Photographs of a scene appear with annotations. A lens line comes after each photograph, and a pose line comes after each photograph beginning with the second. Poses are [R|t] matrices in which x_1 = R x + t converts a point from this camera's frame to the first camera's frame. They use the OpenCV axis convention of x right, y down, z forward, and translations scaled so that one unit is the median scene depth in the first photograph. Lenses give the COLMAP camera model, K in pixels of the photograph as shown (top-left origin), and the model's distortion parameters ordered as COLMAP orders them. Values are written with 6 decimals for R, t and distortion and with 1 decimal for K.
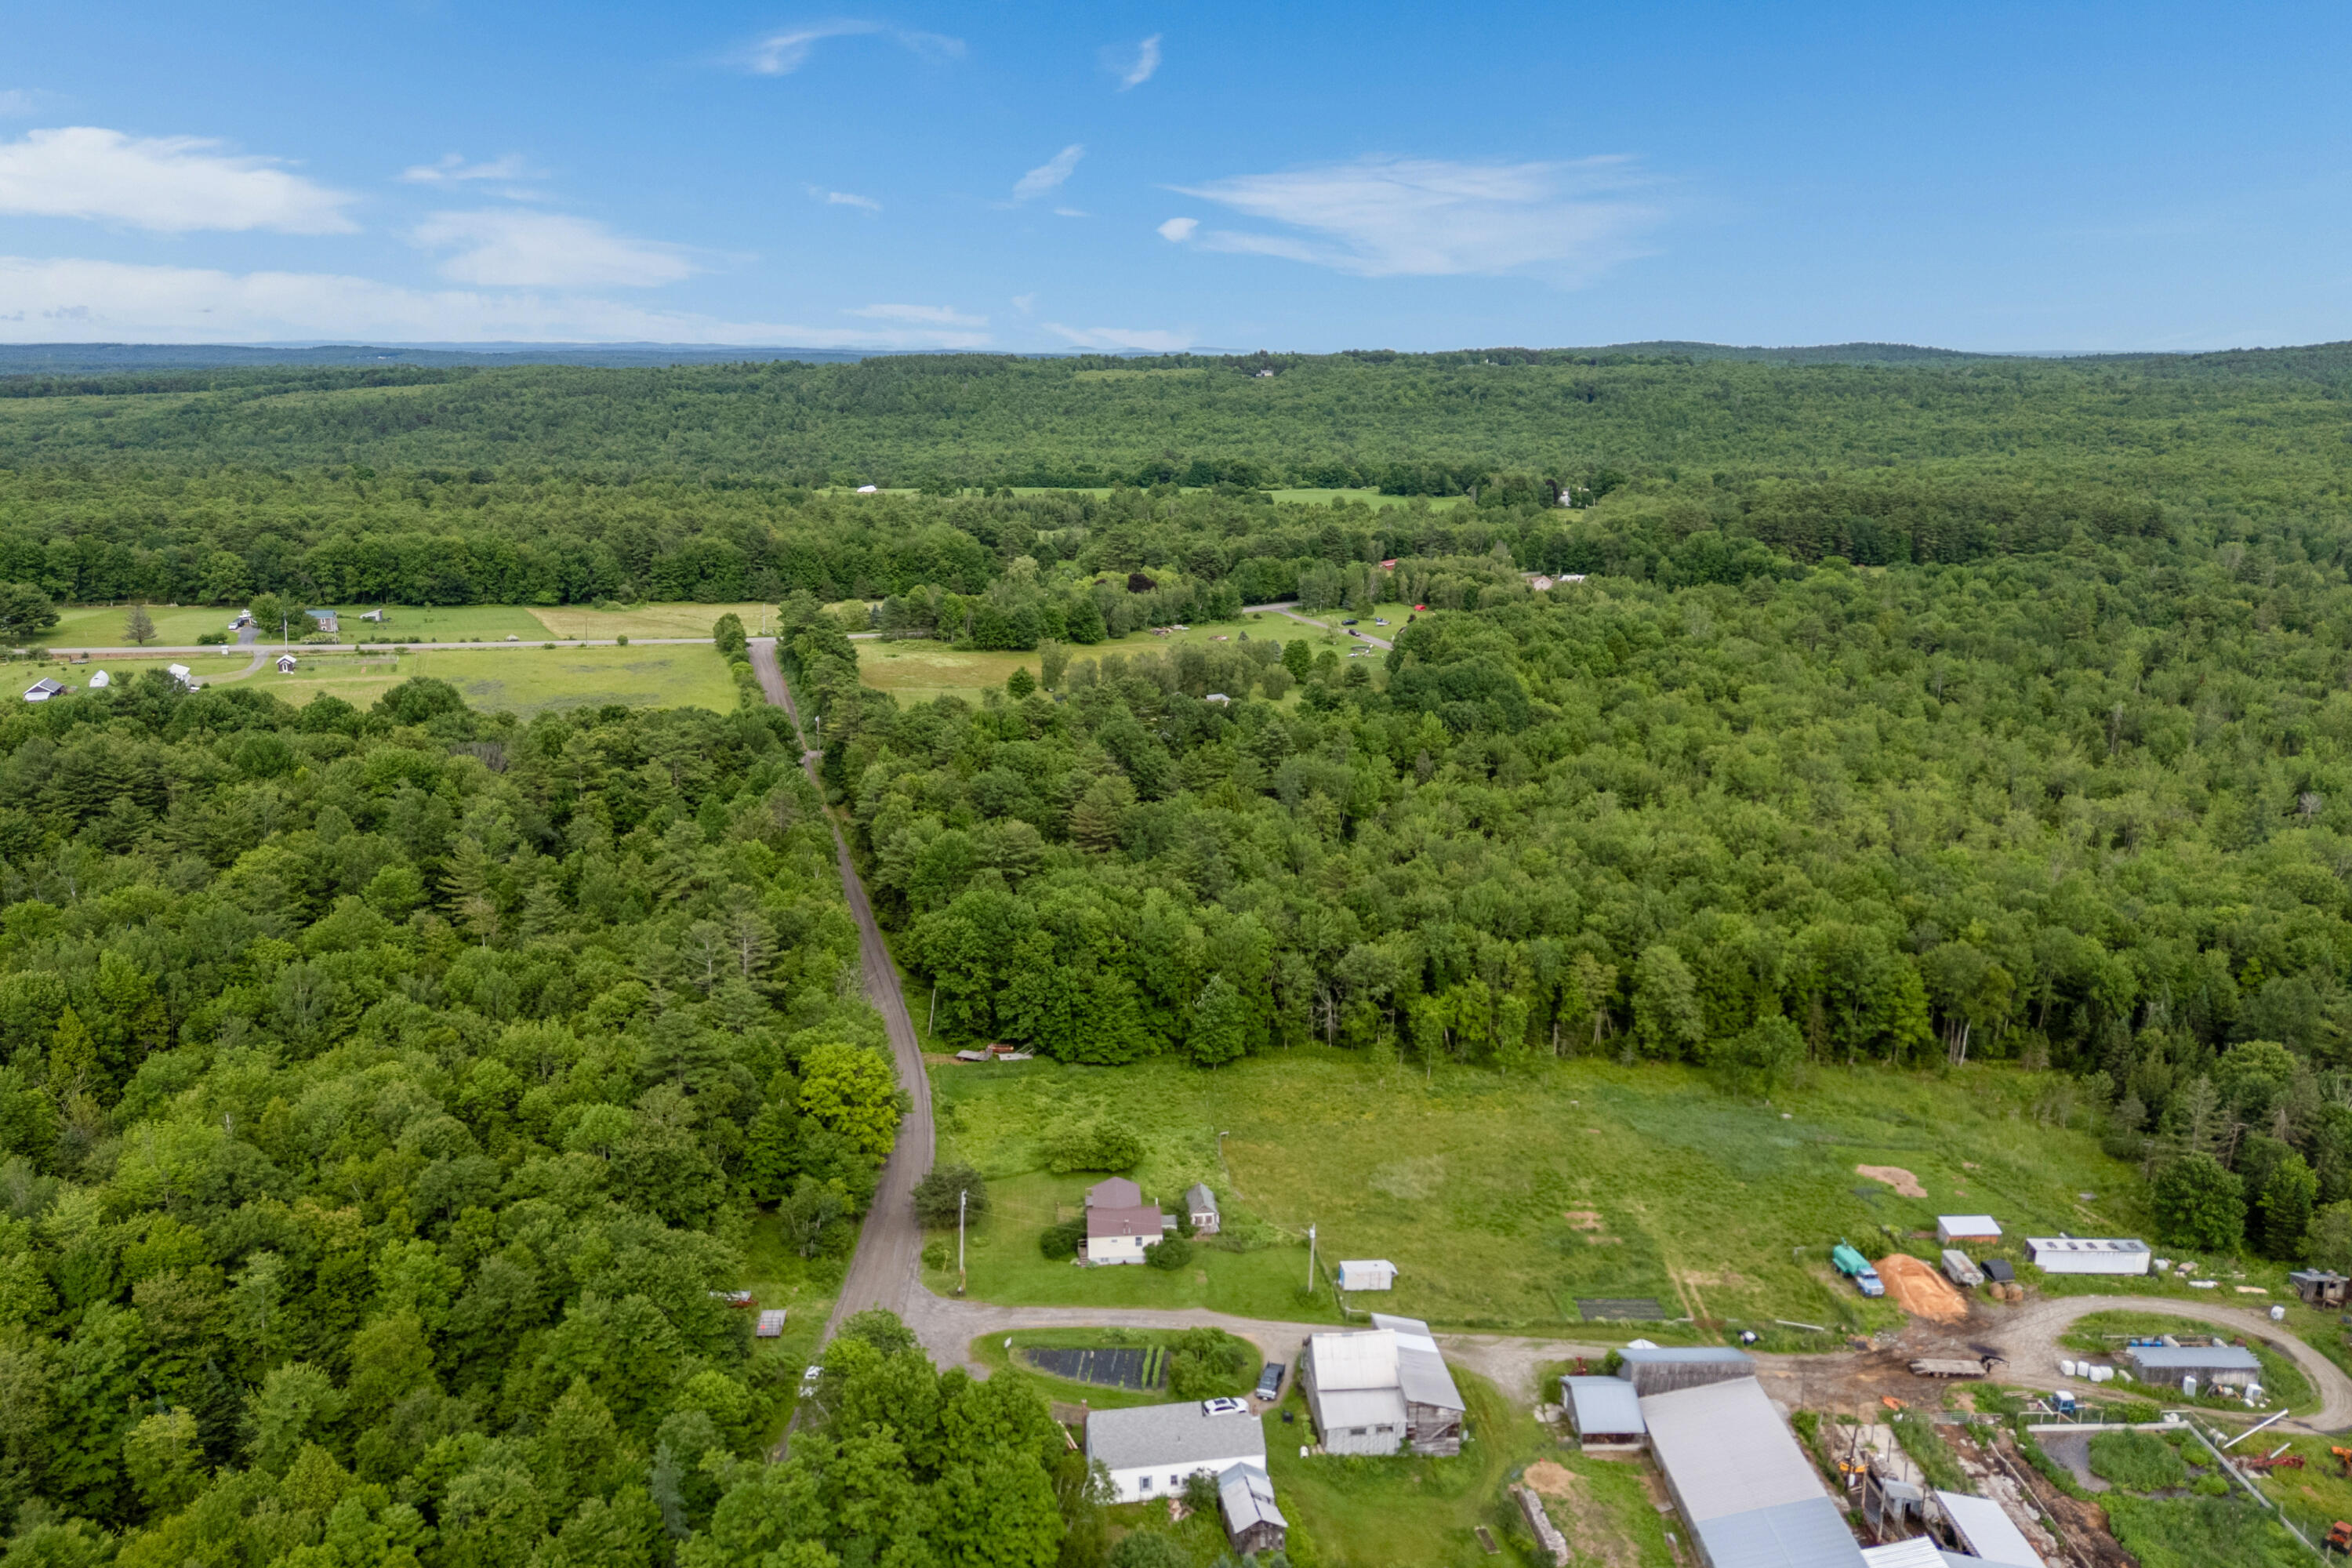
lens RADIAL K [[1705.9, 0, 1166.1], [0, 1705.9, 782.6], [0, 0, 1]] dist [0.115015, -0.116619]
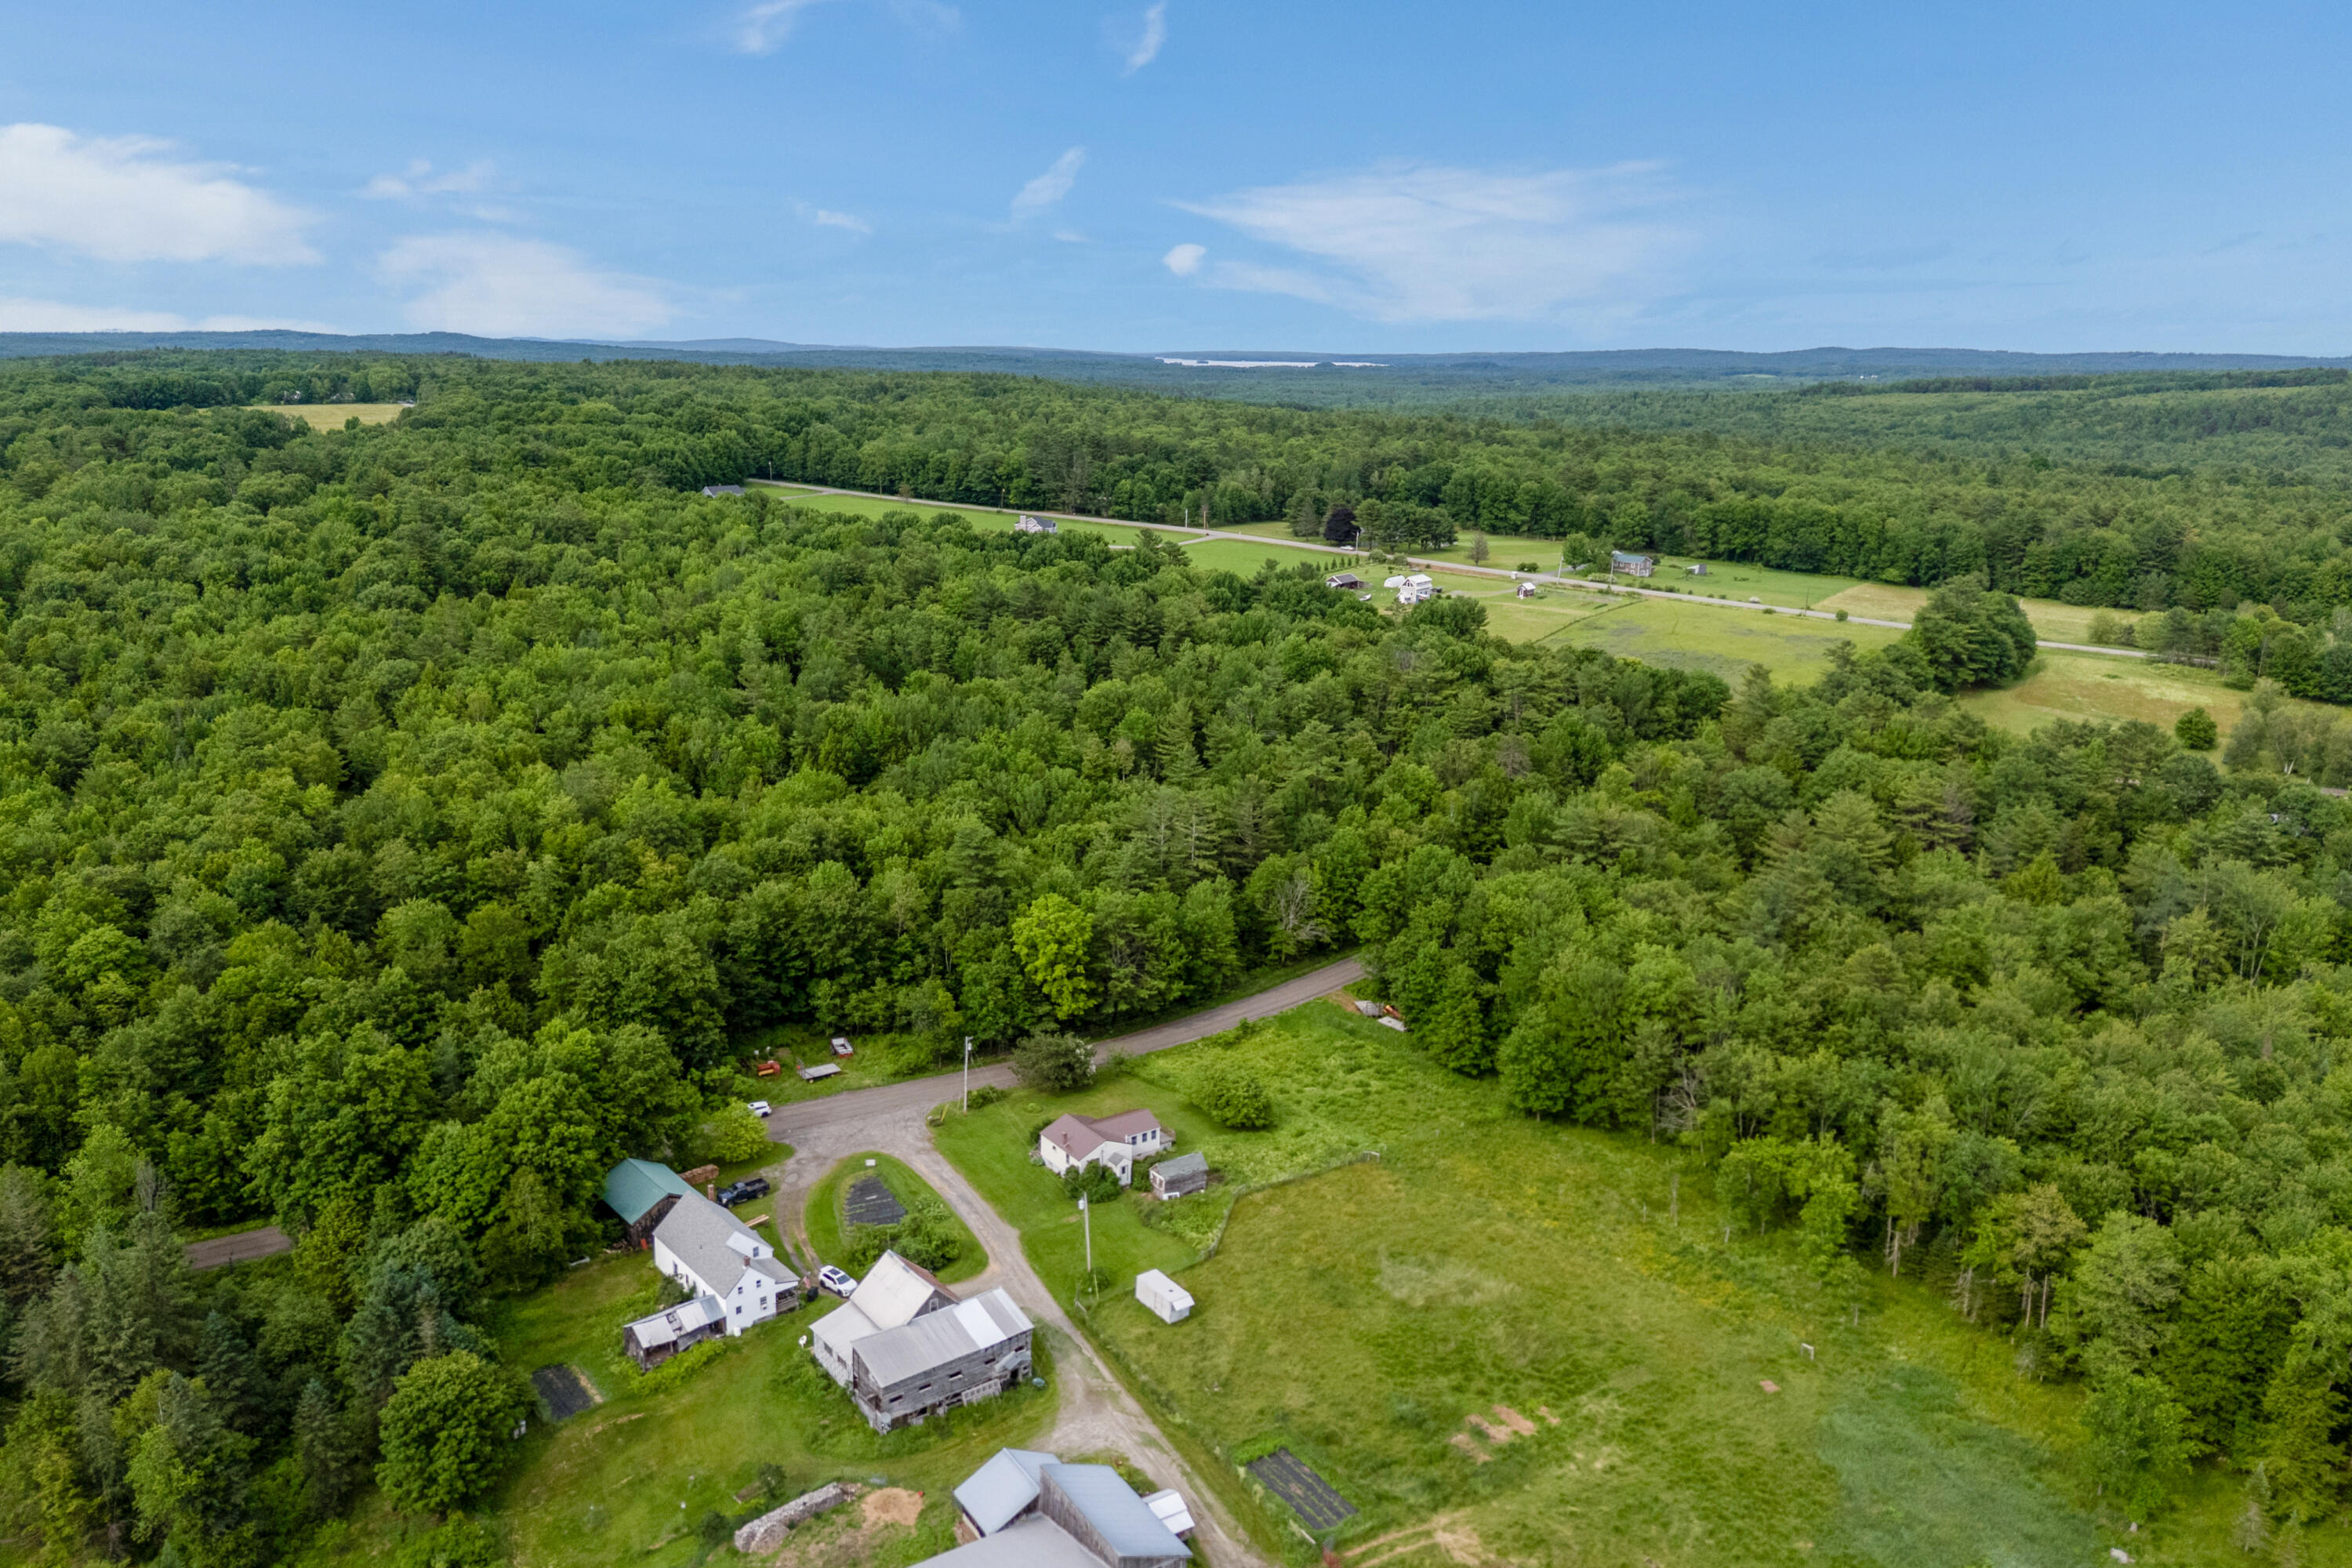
lens RADIAL K [[1709.7, 0, 1187.8], [0, 1709.7, 789.6], [0, 0, 1]] dist [0.099547, -0.104077]
pose [[0.519291, 0.222192, -0.825208, 0.584990], [-0.223328, 0.967338, 0.119925, -0.047601], [0.824901, 0.122016, 0.551952, 0.384082]]
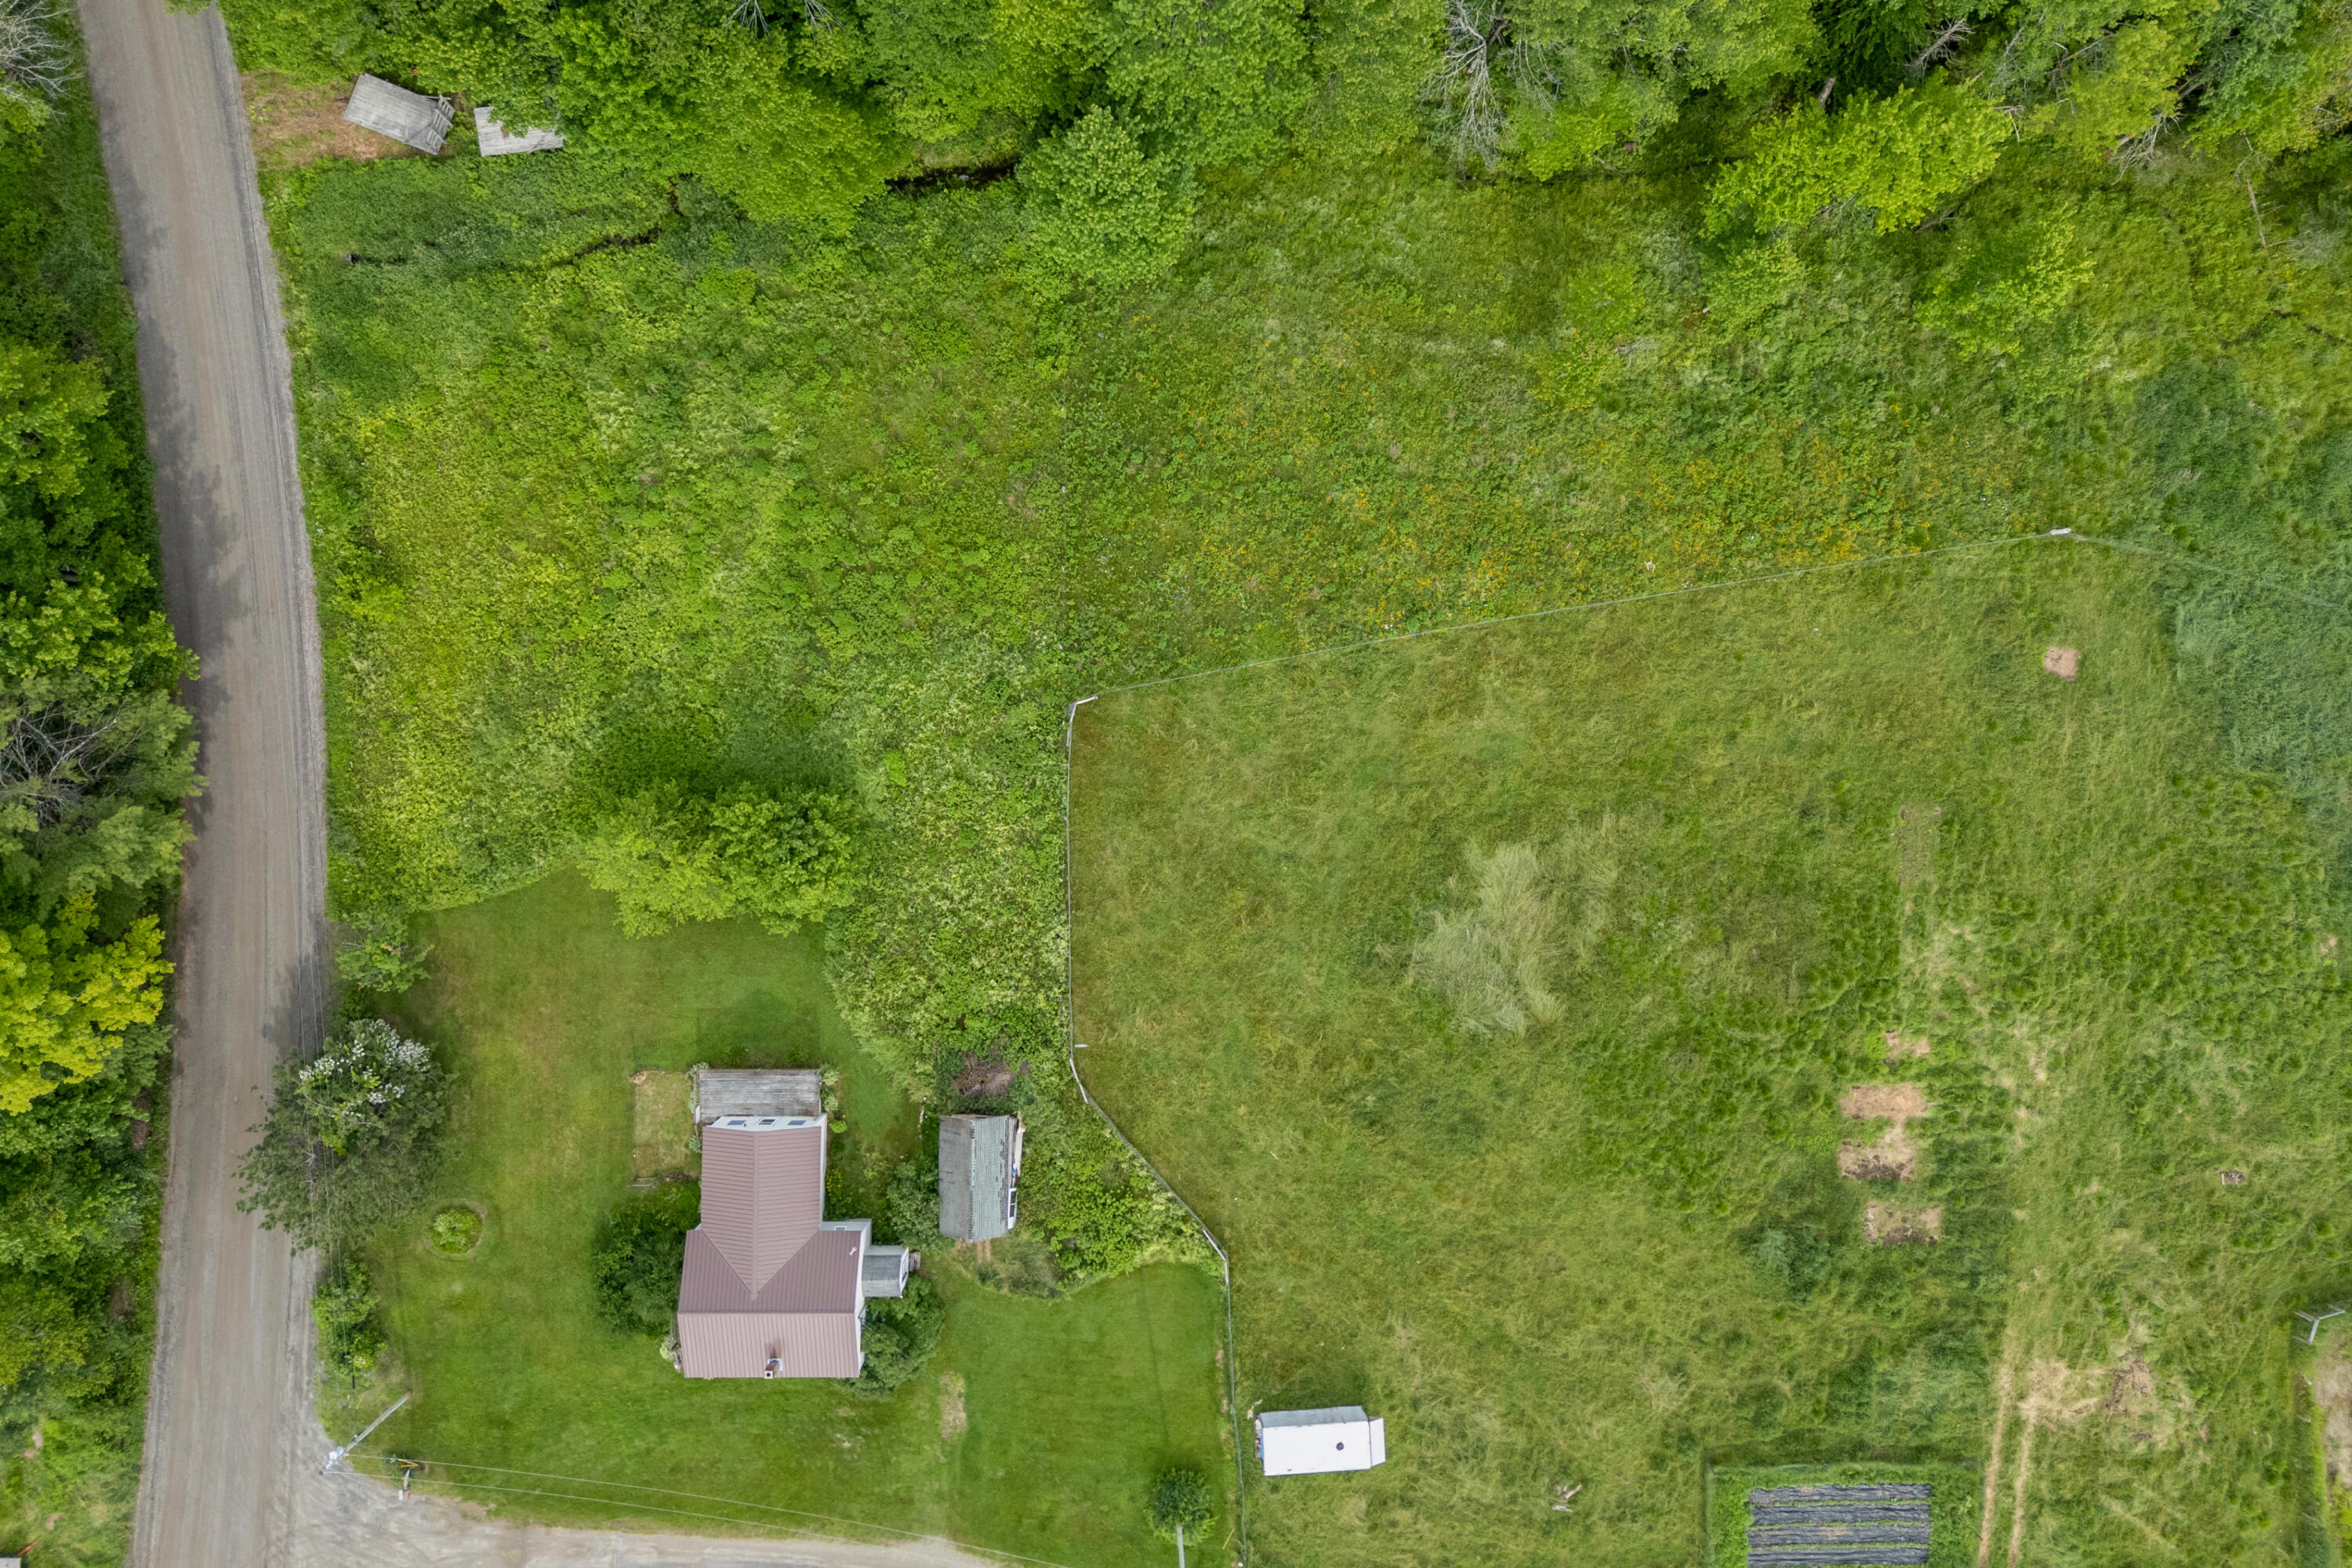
lens RADIAL K [[1709.7, 0, 1187.8], [0, 1709.7, 789.6], [0, 0, 1]] dist [0.099547, -0.104077]
pose [[0.995690, 0.086532, 0.033380, 0.040857], [-0.055223, 0.263960, 0.962952, -0.141966], [0.074515, -0.960644, 0.267600, 0.787177]]
